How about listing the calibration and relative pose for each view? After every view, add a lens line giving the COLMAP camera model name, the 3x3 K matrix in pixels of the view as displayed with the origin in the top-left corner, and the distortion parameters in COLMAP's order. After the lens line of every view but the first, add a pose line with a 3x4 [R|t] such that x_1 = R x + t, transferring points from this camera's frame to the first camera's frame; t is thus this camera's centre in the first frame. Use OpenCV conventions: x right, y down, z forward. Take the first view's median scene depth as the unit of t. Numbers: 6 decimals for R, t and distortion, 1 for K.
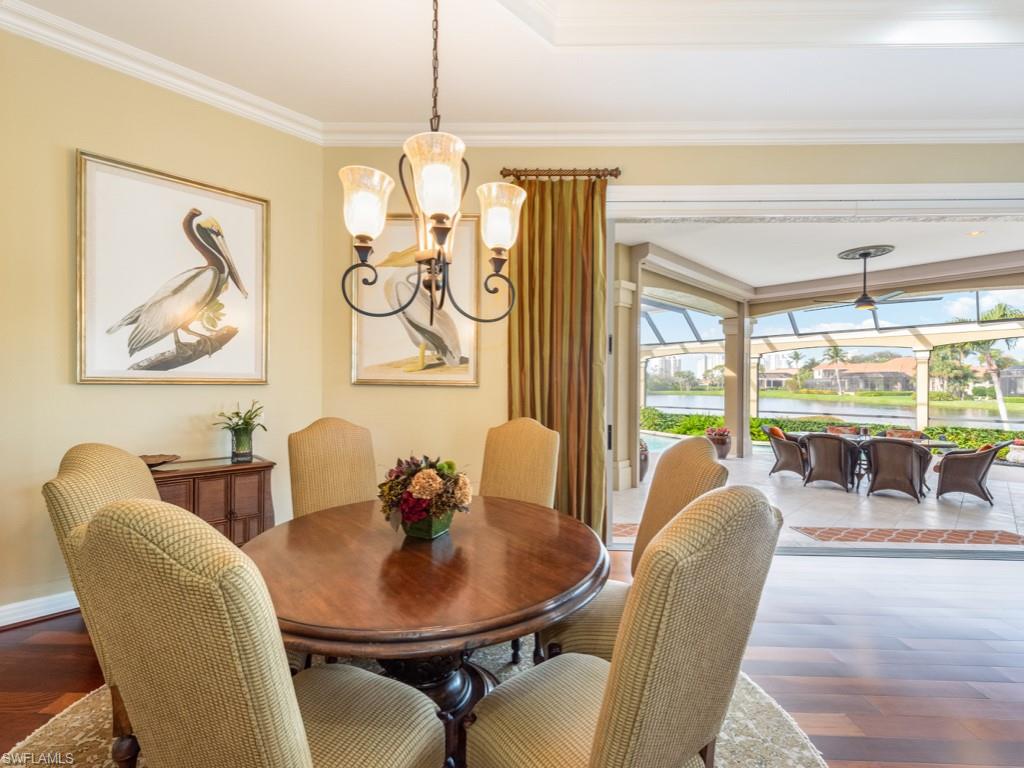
lens RADIAL K [[449.1, 0, 507.5], [0, 449.1, 387.8], [0, 0, 1]] dist [0.013894, -0.003082]
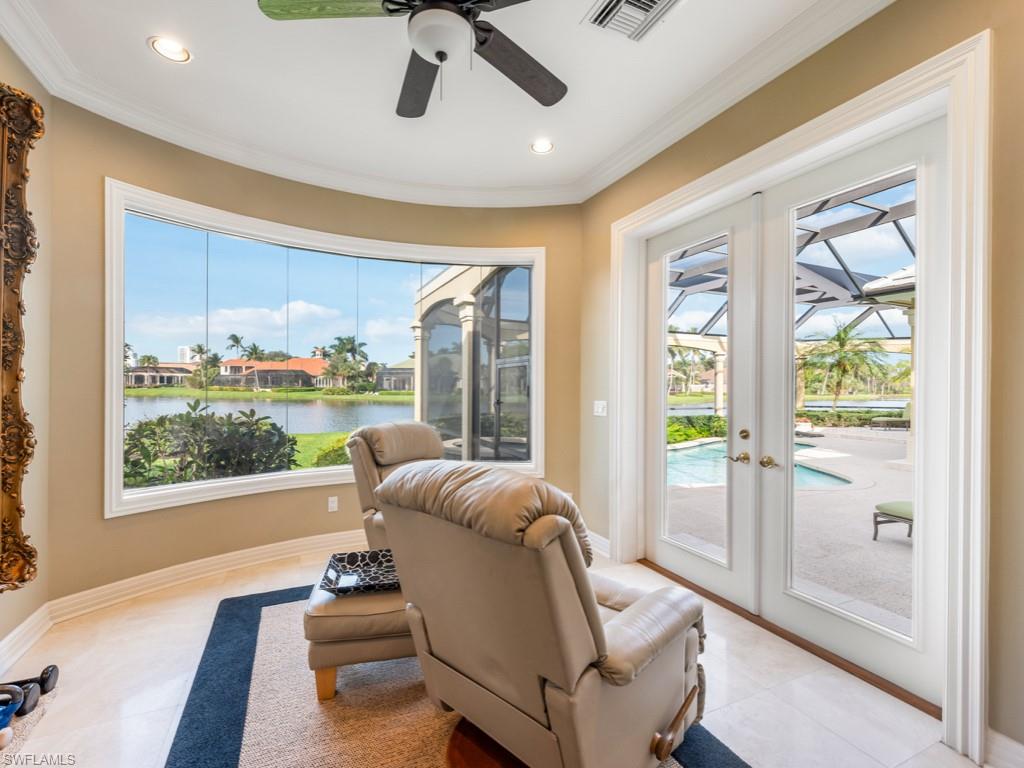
lens RADIAL K [[460.7, 0, 515.0], [0, 460.7, 385.4], [0, 0, 1]] dist [0.003068, 0.000150]
pose [[0.304127, -0.005055, 0.952618, -1.035705], [0.002716, 0.999986, 0.004440, -0.025240], [-0.952627, 0.001237, 0.304137, 2.178944]]
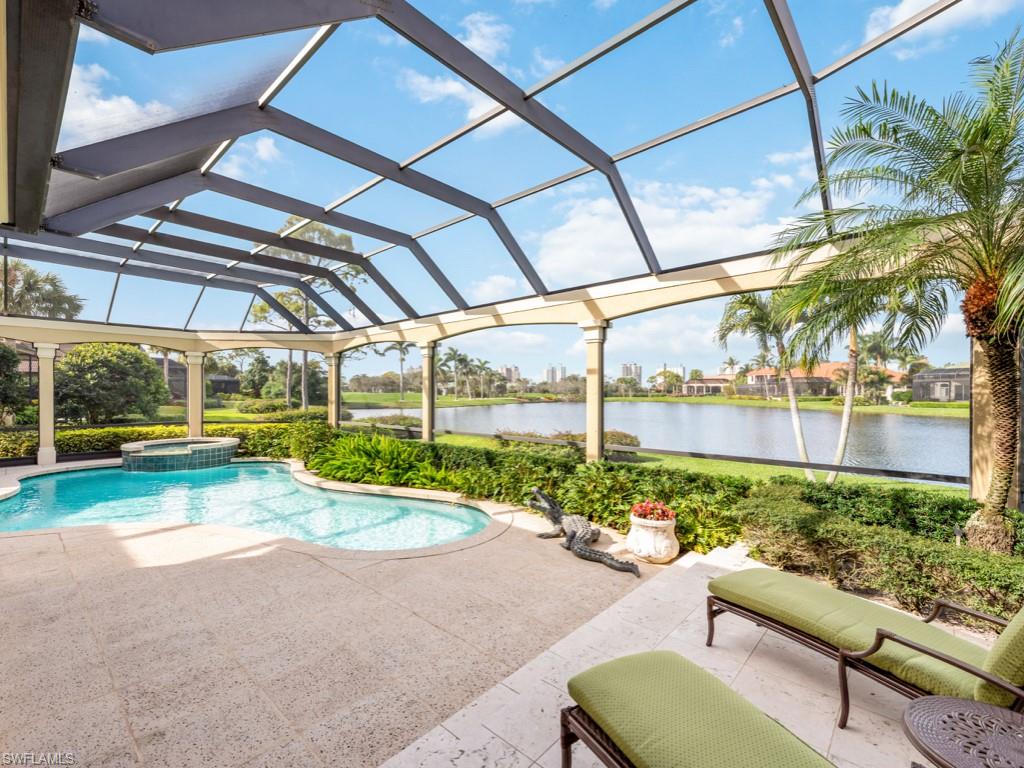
lens RADIAL K [[449.1, 0, 507.2], [0, 449.1, 391.2], [0, 0, 1]] dist [0.013894, -0.003082]
pose [[0.997517, -0.005932, 0.070173, 1.510566], [0.006599, 0.999935, -0.009272, 0.006845], [-0.070113, 0.009712, 0.997492, 0.884332]]
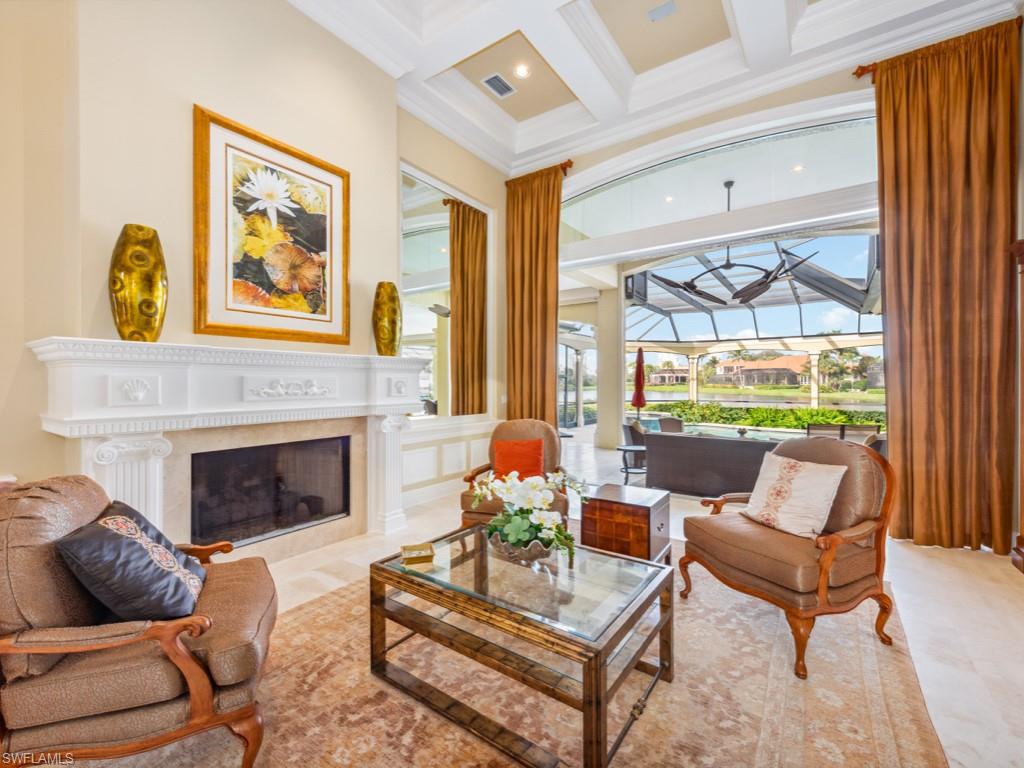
lens RADIAL K [[449.1, 0, 506.2], [0, 449.1, 383.2], [0, 0, 1]] dist [0.013894, -0.003082]
pose [[0.980282, -0.007808, 0.197447, -0.960702], [0.008514, 0.999960, -0.002725, -0.003752], [-0.197418, 0.004353, 0.980310, 0.195178]]
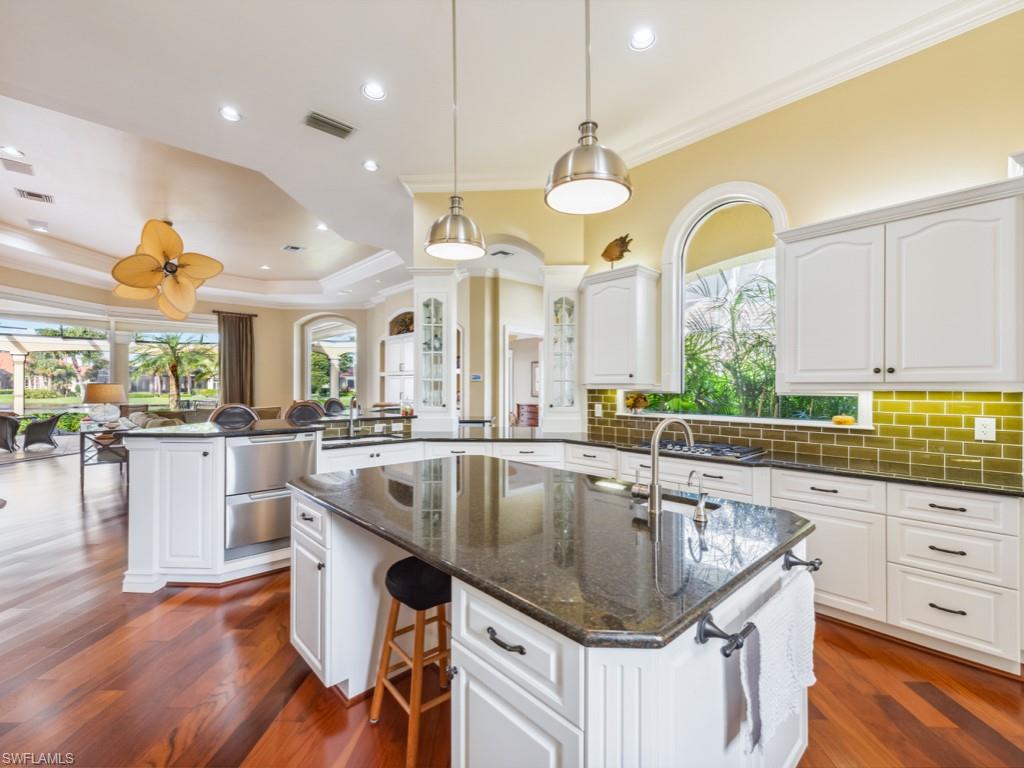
lens RADIAL K [[449.1, 0, 512.8], [0, 449.1, 383.5], [0, 0, 1]] dist [0.013894, -0.003082]
pose [[0.010405, -0.001143, 0.999945, -0.630017], [0.006411, 0.999979, 0.001077, 0.008907], [-0.999925, 0.006400, 0.010412, -0.730937]]
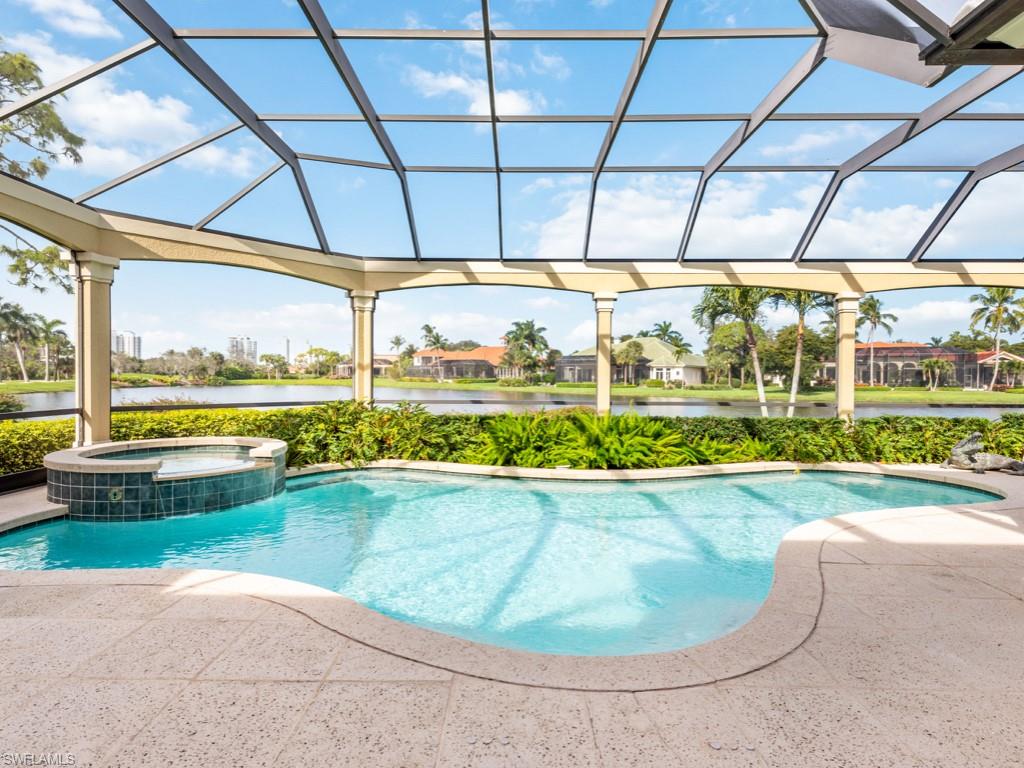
lens RADIAL K [[534.8, 0, 506.4], [0, 534.8, 381.0], [0, 0, 1]] dist [0.011636, -0.000456]
pose [[0.691564, -0.007734, 0.722274, 0.074596], [0.002579, 0.999963, 0.008239, 0.047125], [-0.722310, -0.003835, 0.691558, 1.601911]]
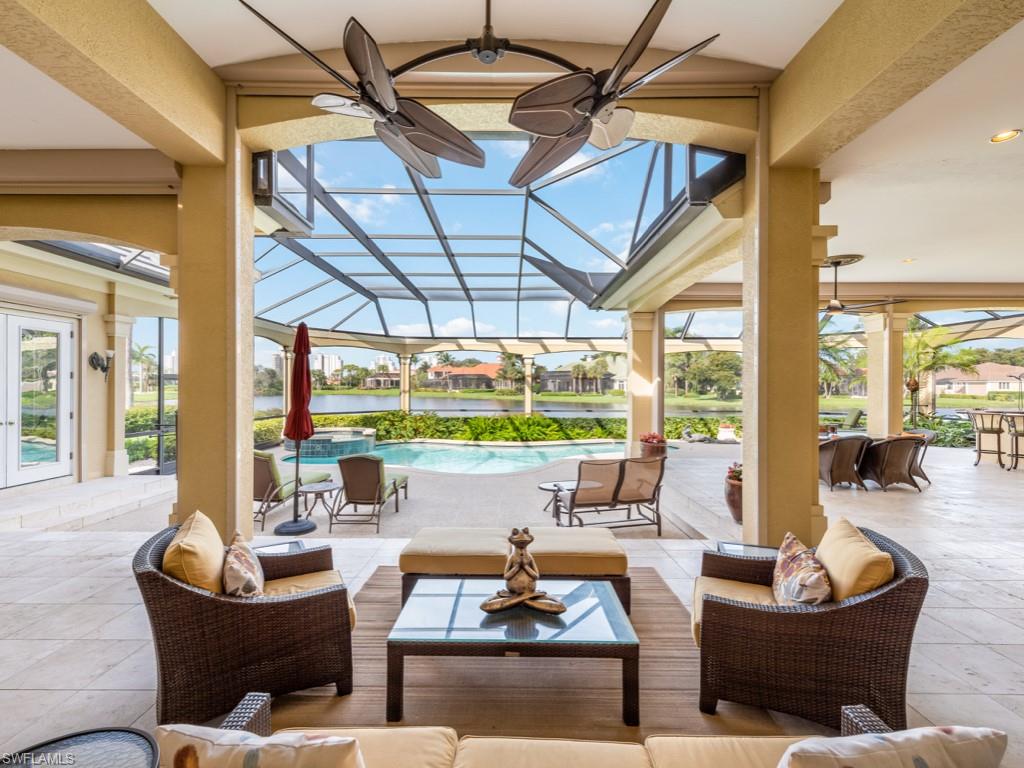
lens RADIAL K [[449.1, 0, 505.4], [0, 449.1, 389.0], [0, 0, 1]] dist [0.013894, -0.003082]
pose [[0.691620, -0.009228, 0.722203, -0.512941], [0.006393, 0.999957, 0.006655, -0.013005], [-0.722233, 0.000014, 0.691650, 0.836491]]
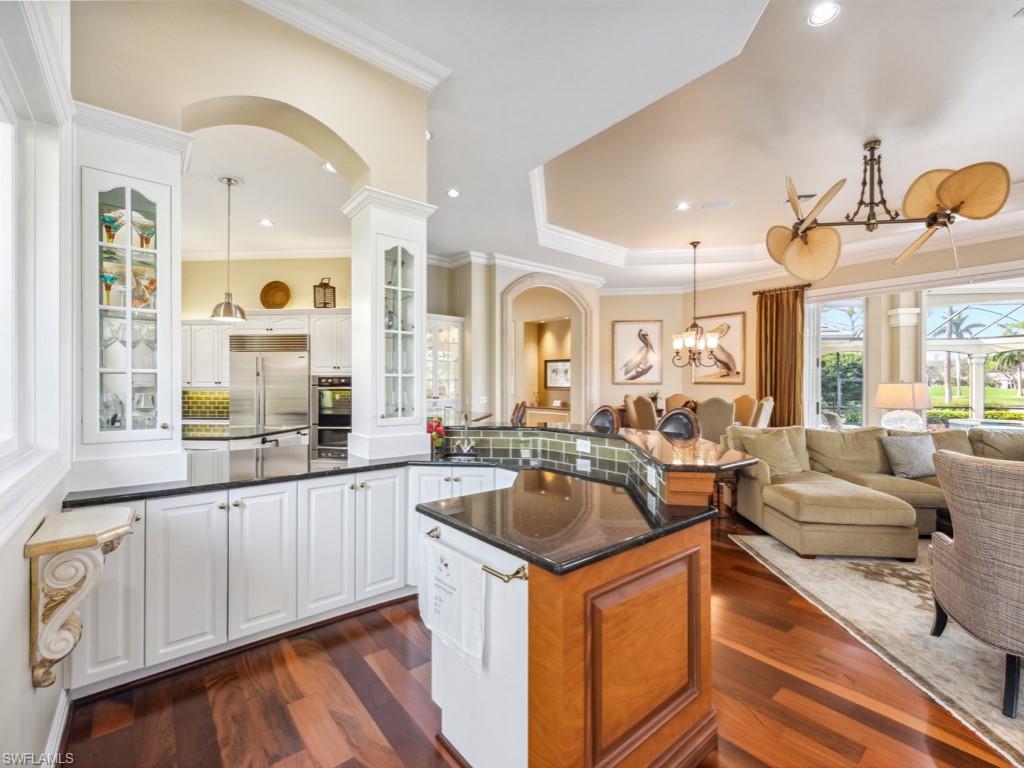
lens RADIAL K [[449.1, 0, 508.8], [0, 449.1, 386.1], [0, 0, 1]] dist [0.013894, -0.003082]
pose [[0.654560, -0.008126, -0.755966, 0.489994], [0.000161, 0.999944, -0.010610, 0.017940], [0.756010, 0.006823, 0.654525, -0.796698]]
